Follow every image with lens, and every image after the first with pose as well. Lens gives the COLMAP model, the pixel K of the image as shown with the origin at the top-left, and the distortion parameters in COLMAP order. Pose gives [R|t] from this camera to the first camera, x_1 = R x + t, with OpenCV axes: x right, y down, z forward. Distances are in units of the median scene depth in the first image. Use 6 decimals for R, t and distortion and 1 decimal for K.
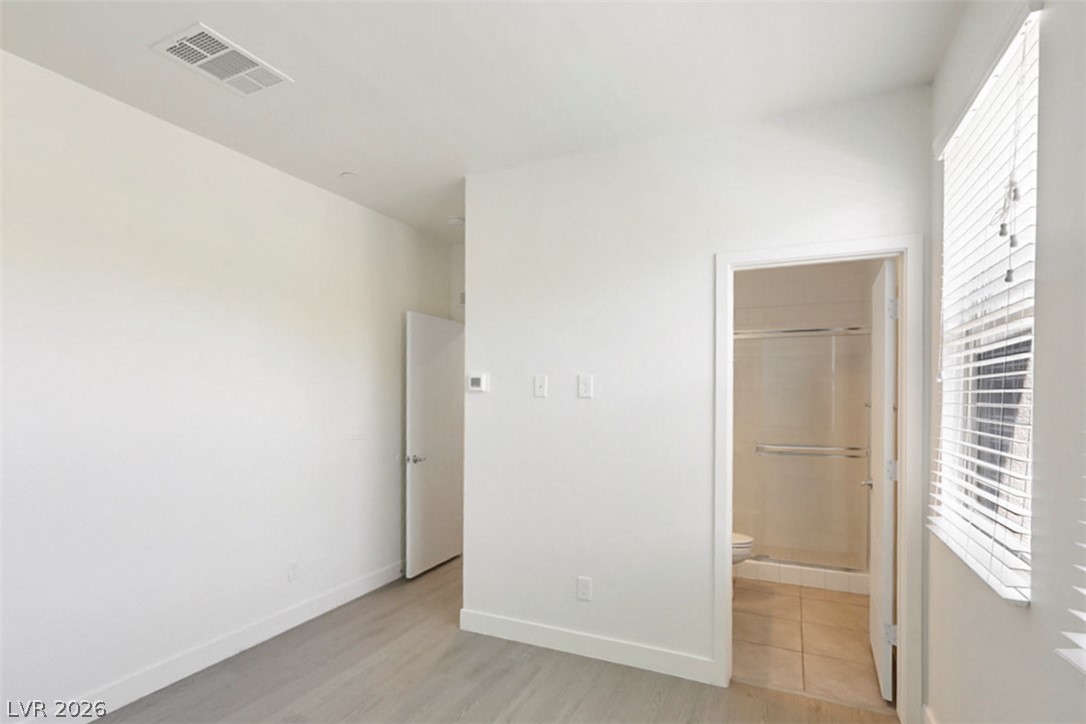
lens RADIAL K [[532.8, 0, 540.1], [0, 532.8, 397.4], [0, 0, 1]] dist [0.000653, 0.000353]
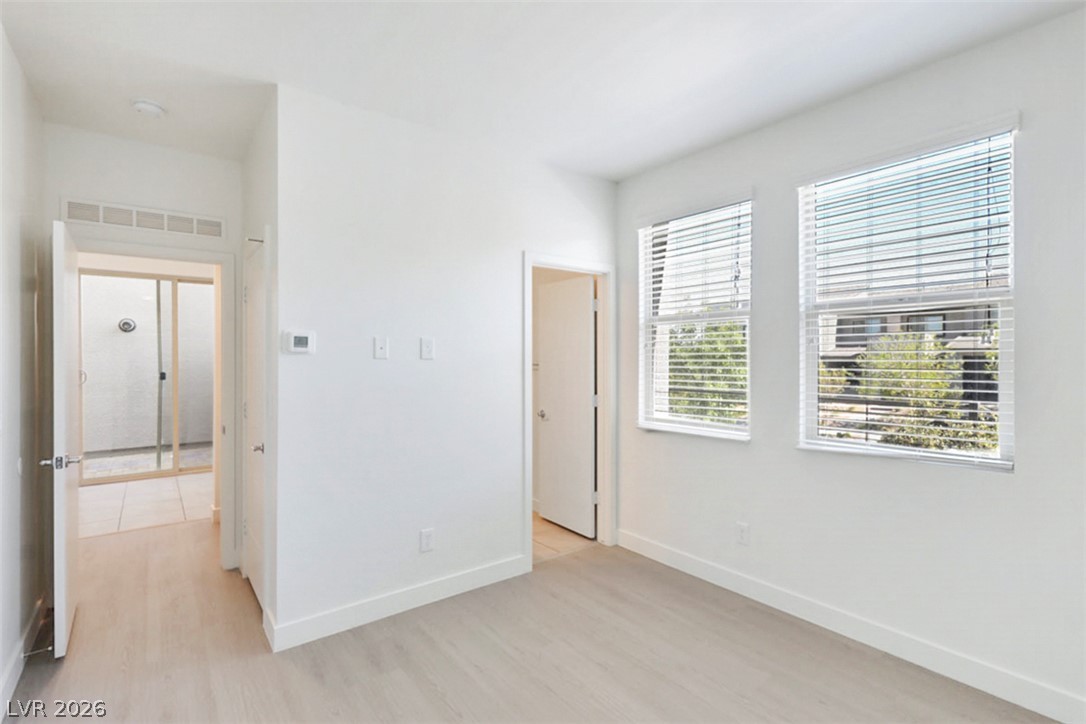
lens RADIAL K [[512.2, 0, 530.5], [0, 512.2, 352.1], [0, 0, 1]] dist [0.000178, -0.000086]
pose [[0.473679, 0.003802, 0.880689, -0.714678], [0.008030, 0.999930, -0.008635, -0.002395], [-0.880661, 0.011162, 0.473616, 0.335515]]
